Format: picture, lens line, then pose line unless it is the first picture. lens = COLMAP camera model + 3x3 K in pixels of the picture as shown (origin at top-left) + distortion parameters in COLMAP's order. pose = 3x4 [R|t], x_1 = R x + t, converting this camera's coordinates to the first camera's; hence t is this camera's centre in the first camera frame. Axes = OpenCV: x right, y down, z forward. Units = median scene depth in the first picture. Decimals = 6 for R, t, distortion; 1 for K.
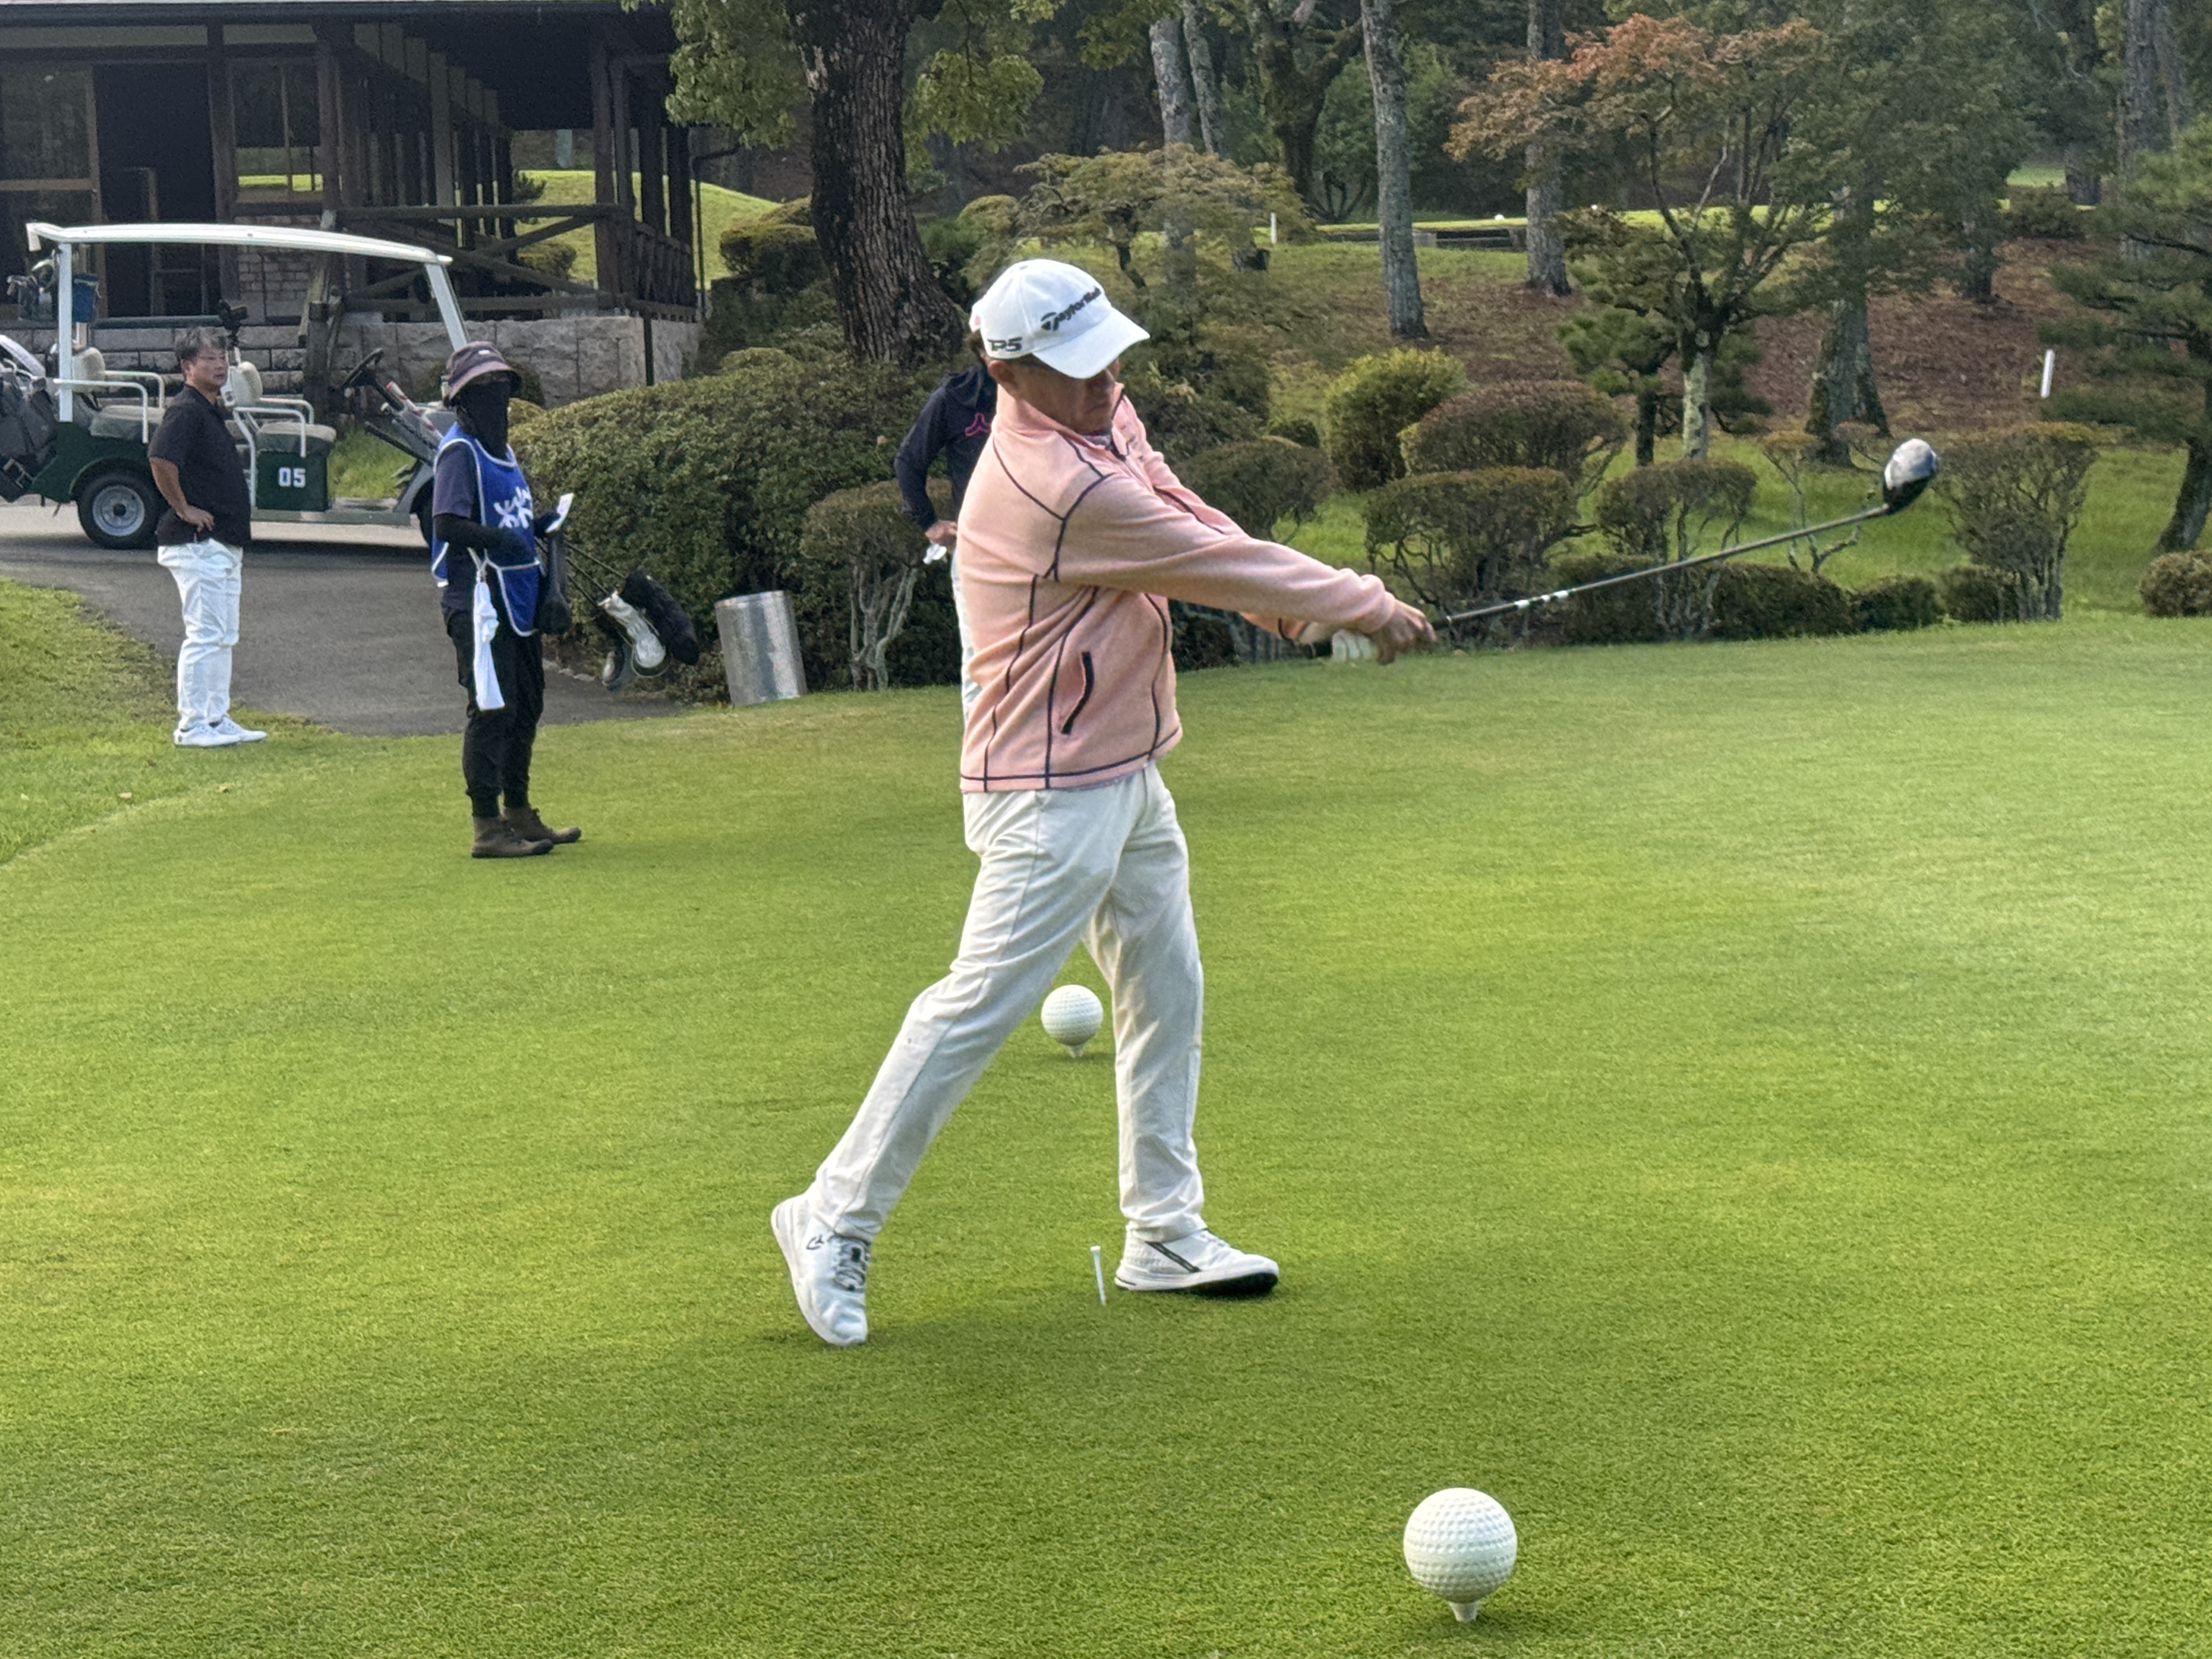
lens RADIAL K [[4491.3, 0, 1100.1], [0, 4491.3, 879.6], [0, 0, 1]] dist [0.204714, -0.368854]
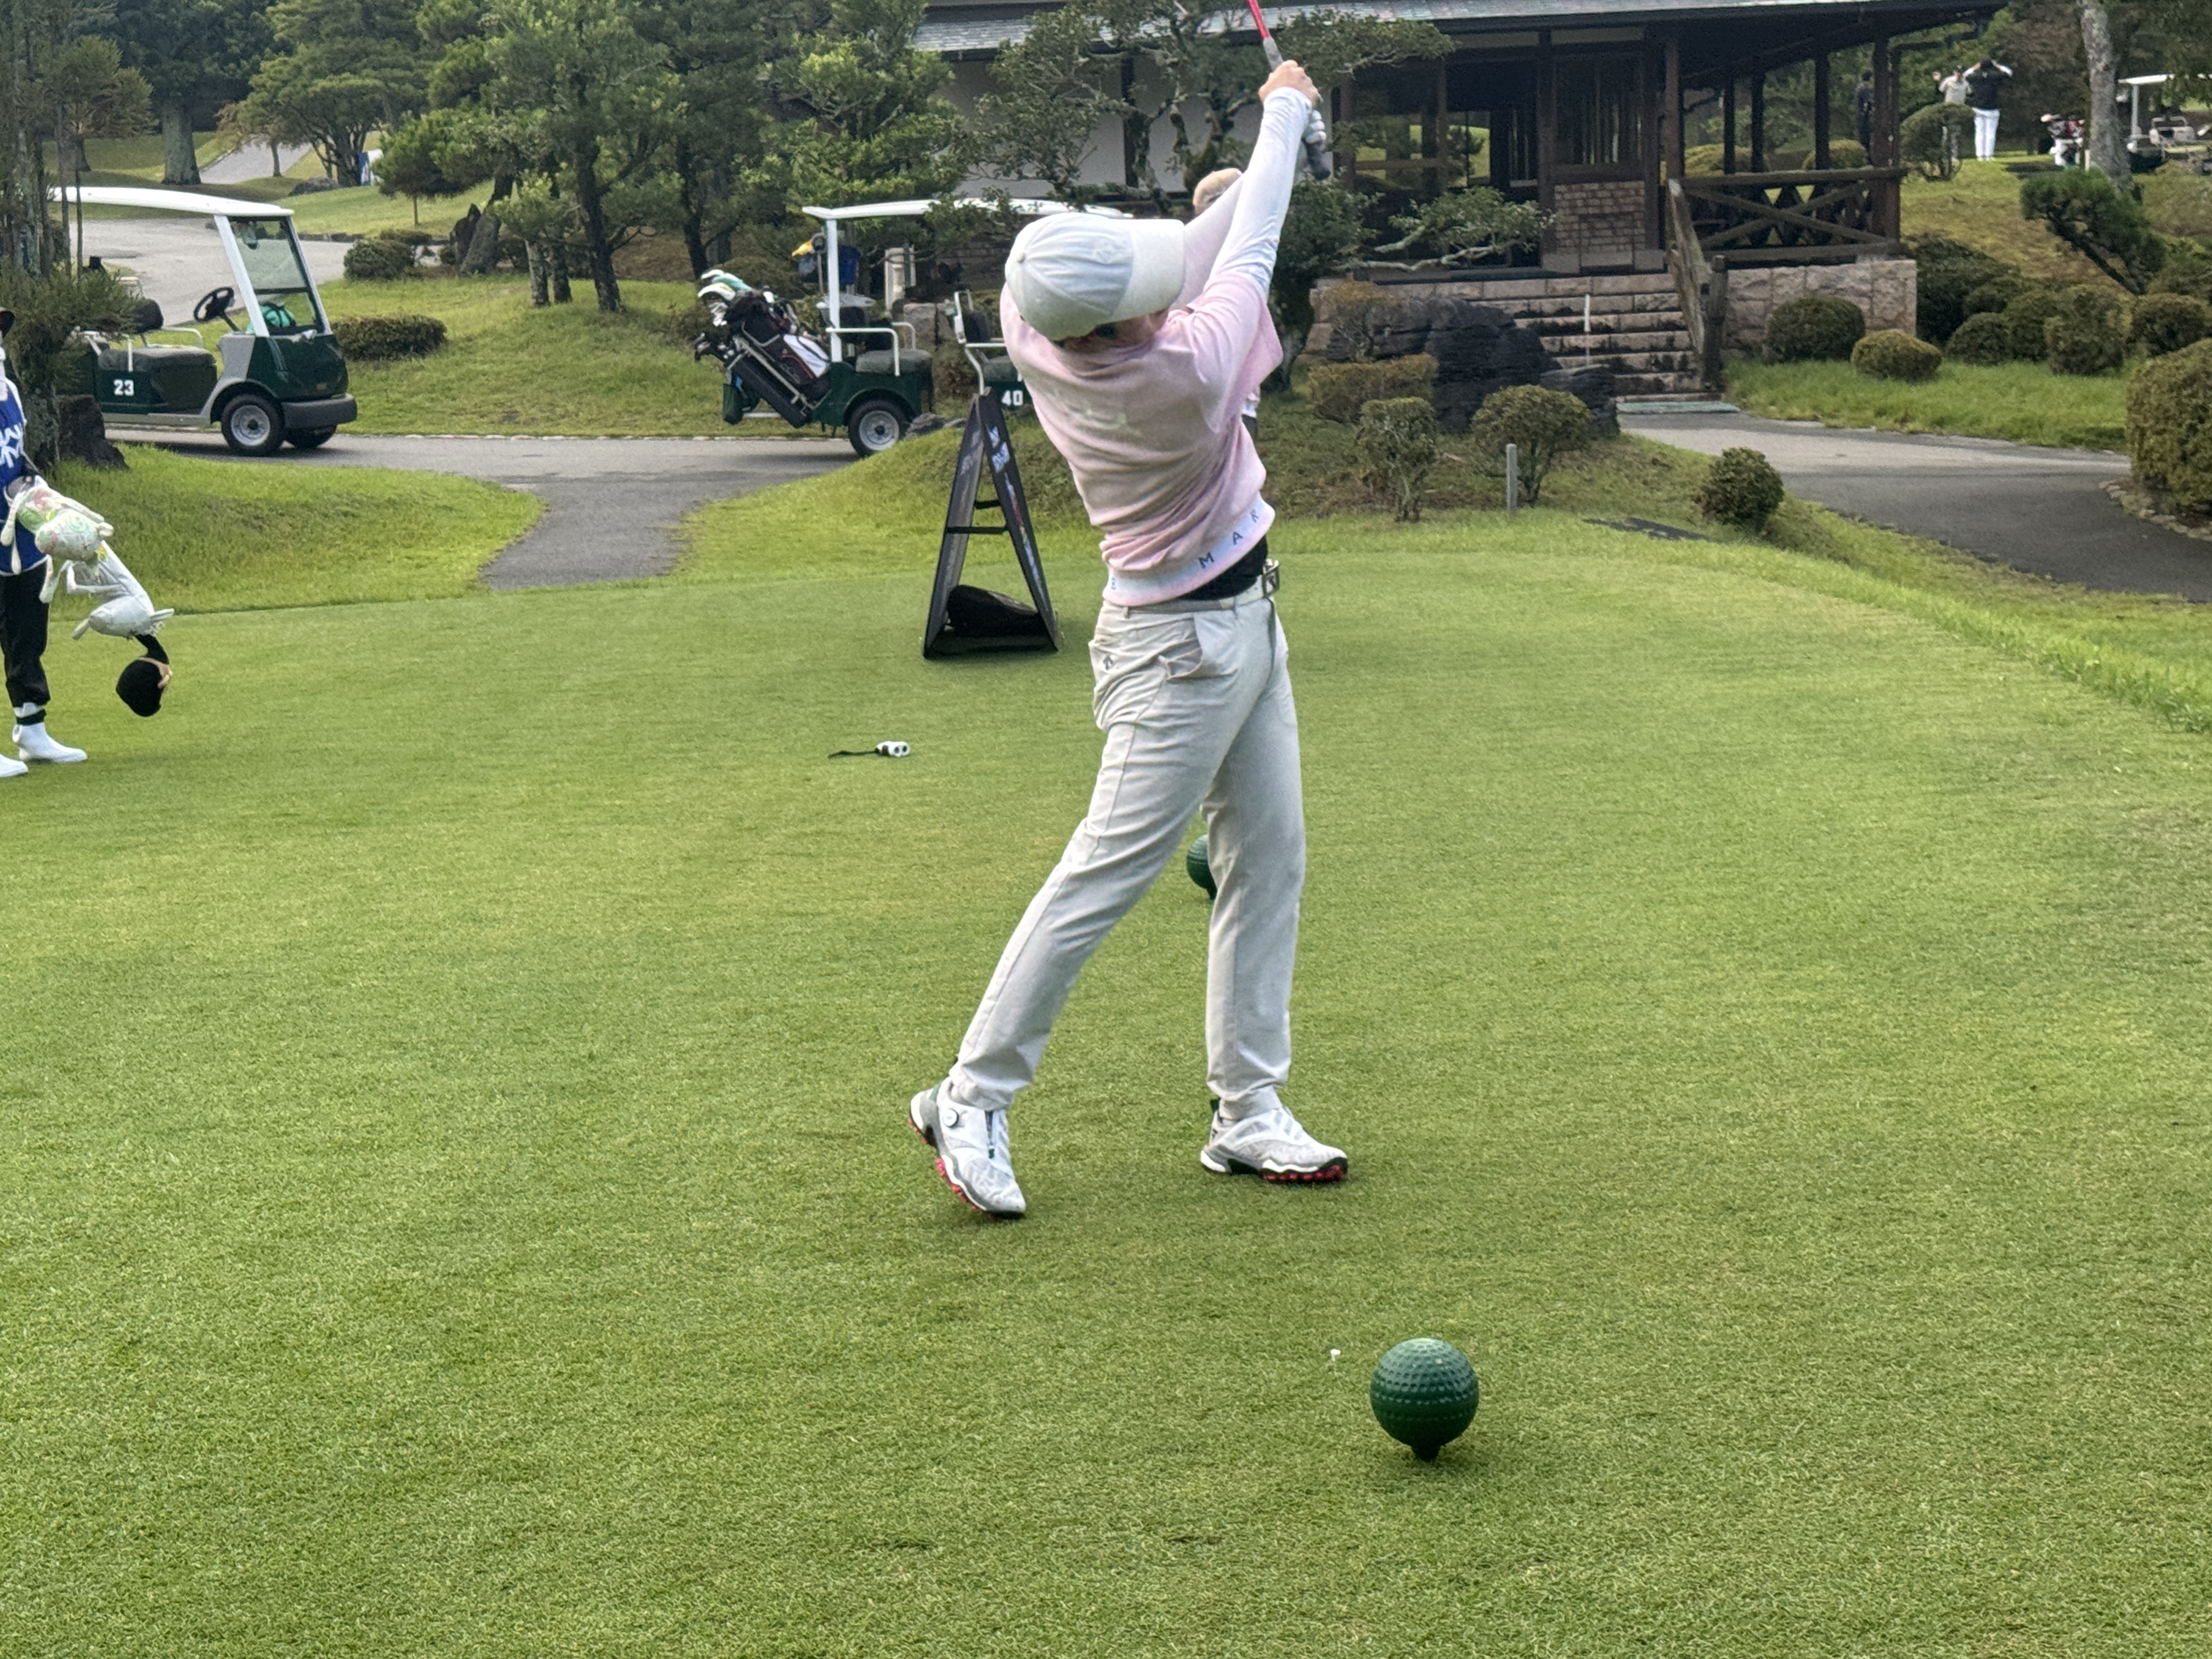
lens RADIAL K [[3988.3, 0, 1115.3], [0, 3988.3, 839.4], [0, 0, 1]] dist [0.154134, -0.090827]
pose [[0.999573, -0.007106, -0.028327, -0.347381], [0.007909, 0.999567, 0.028334, -0.002125], [0.028113, -0.028546, 0.999197, -0.106548]]
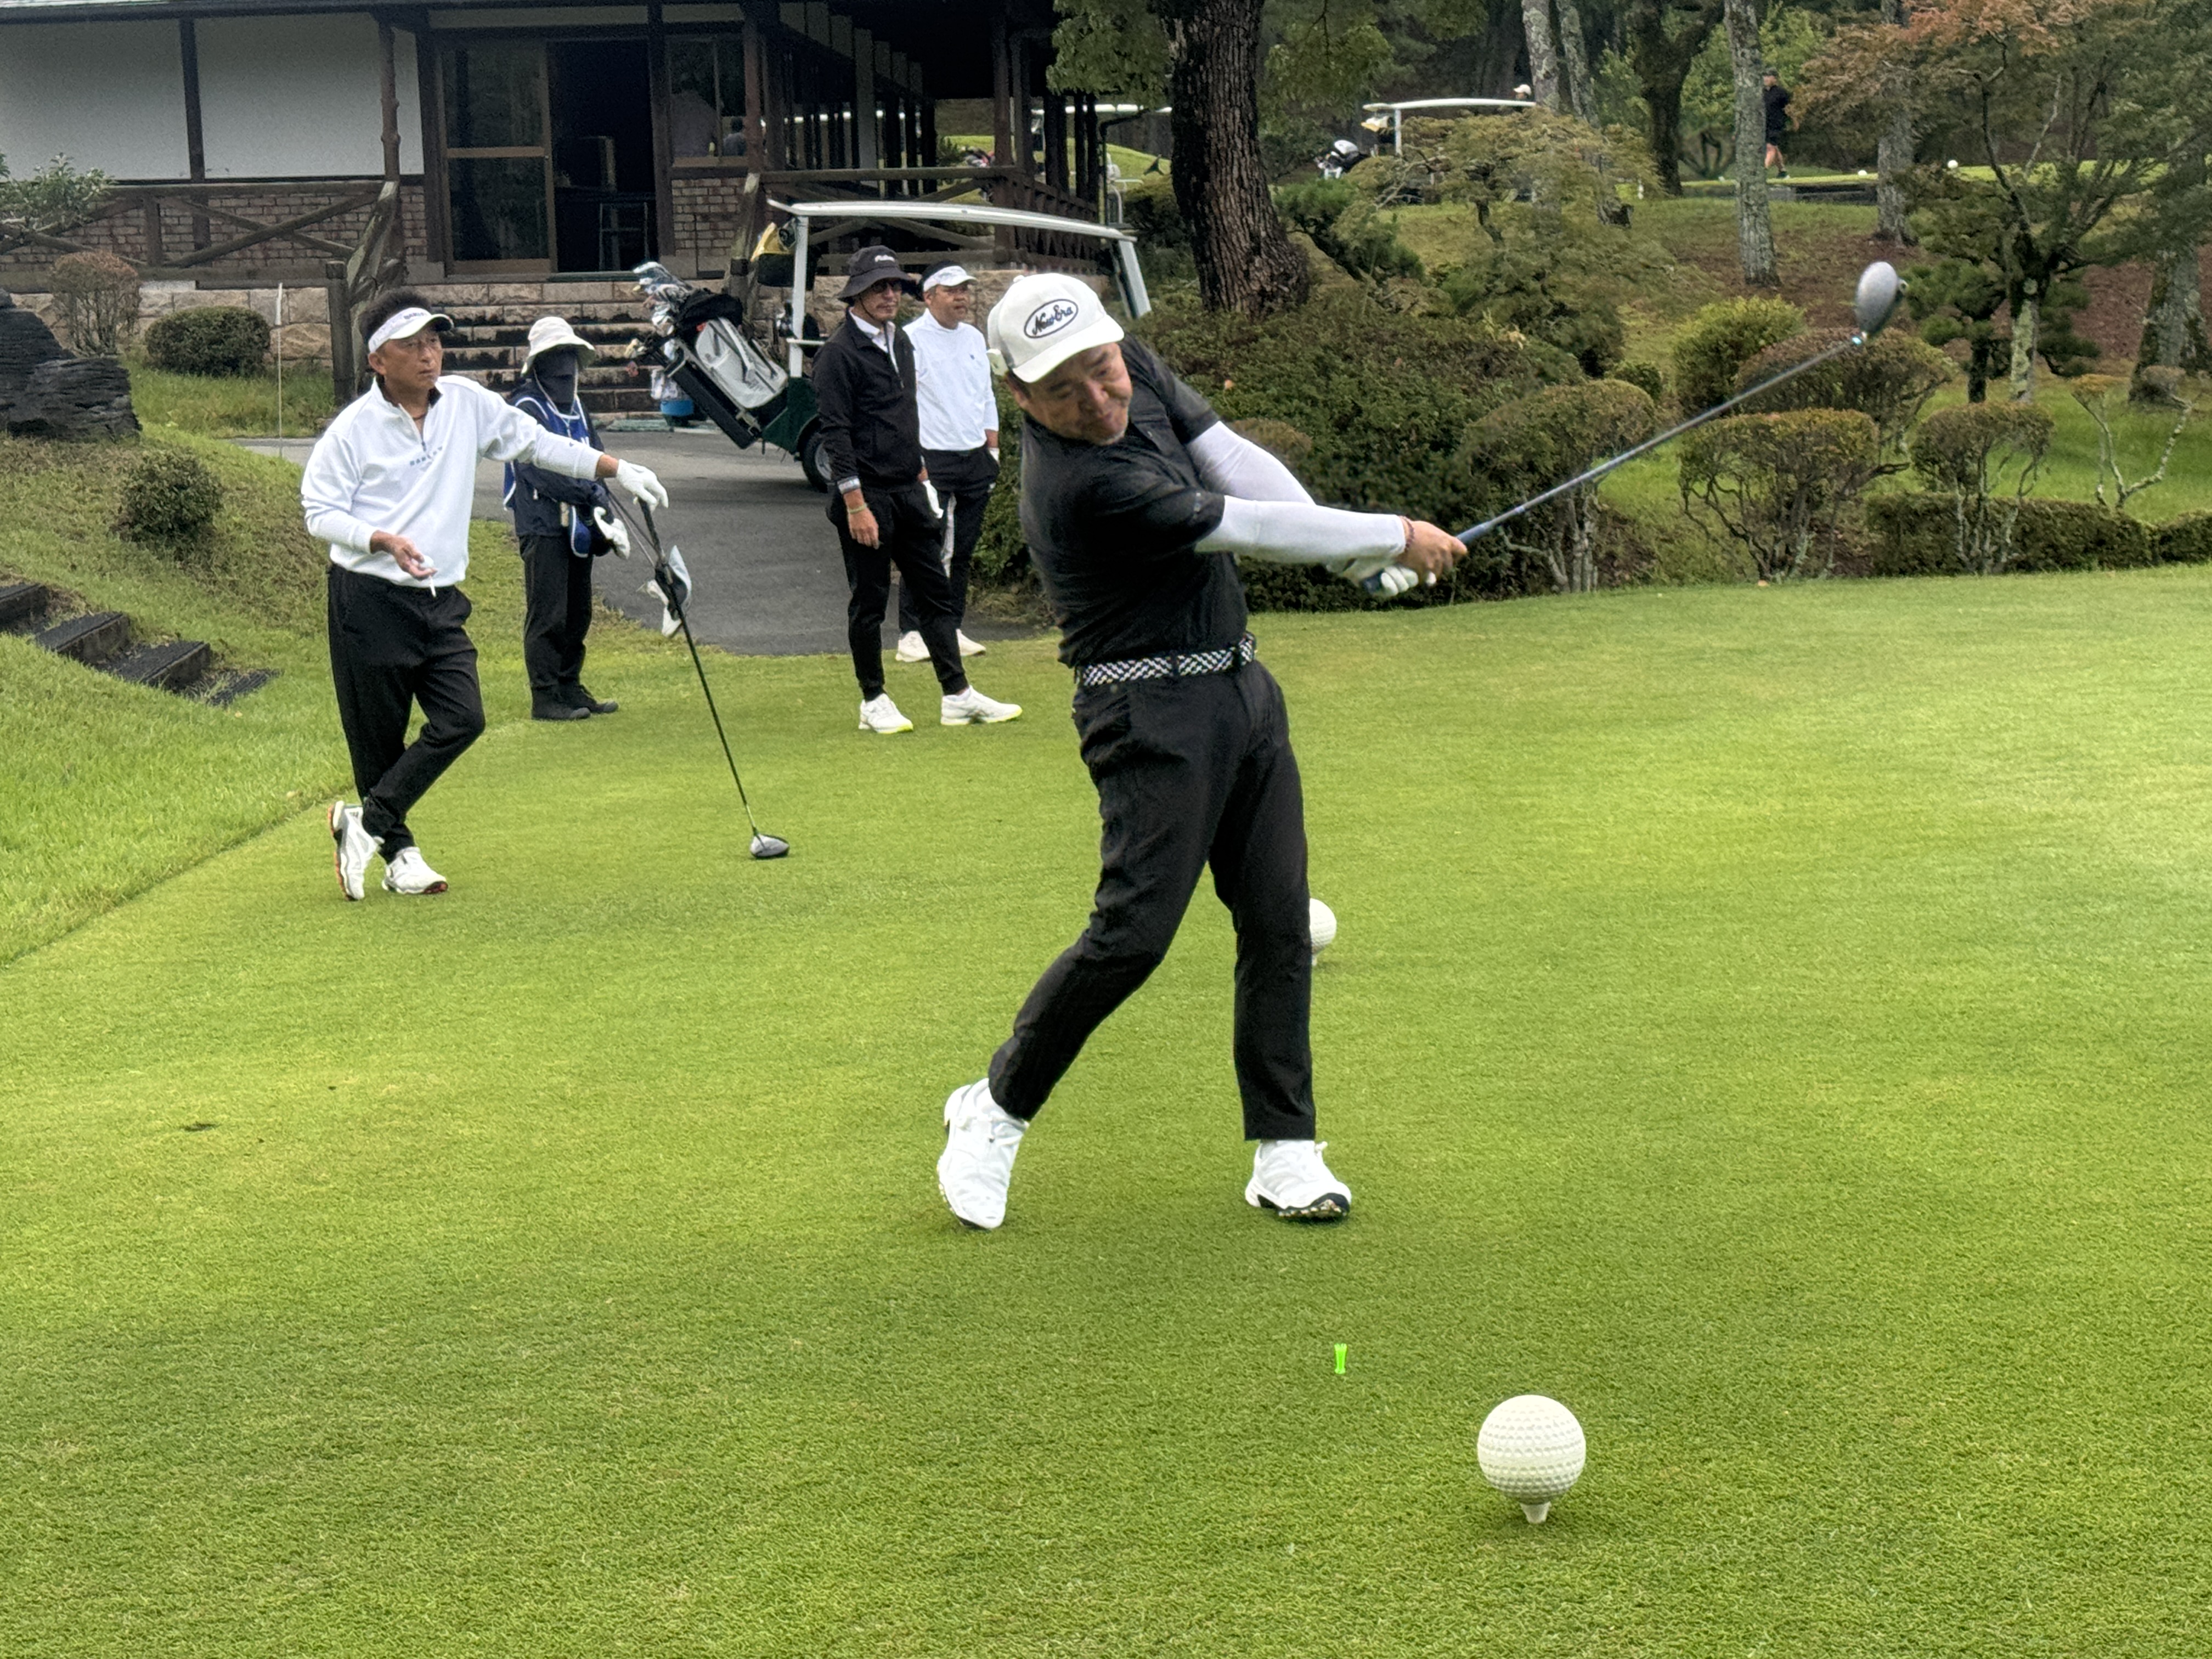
lens RADIAL K [[4110.8, 0, 1156.6], [0, 4110.8, 855.8], [0, 0, 1]] dist [0.193844, -0.214827]
pose [[0.996414, 0.011584, -0.083813, 0.015606], [-0.010136, 0.999792, 0.017680, -0.001432], [0.084001, -0.016767, 0.996325, 0.008326]]
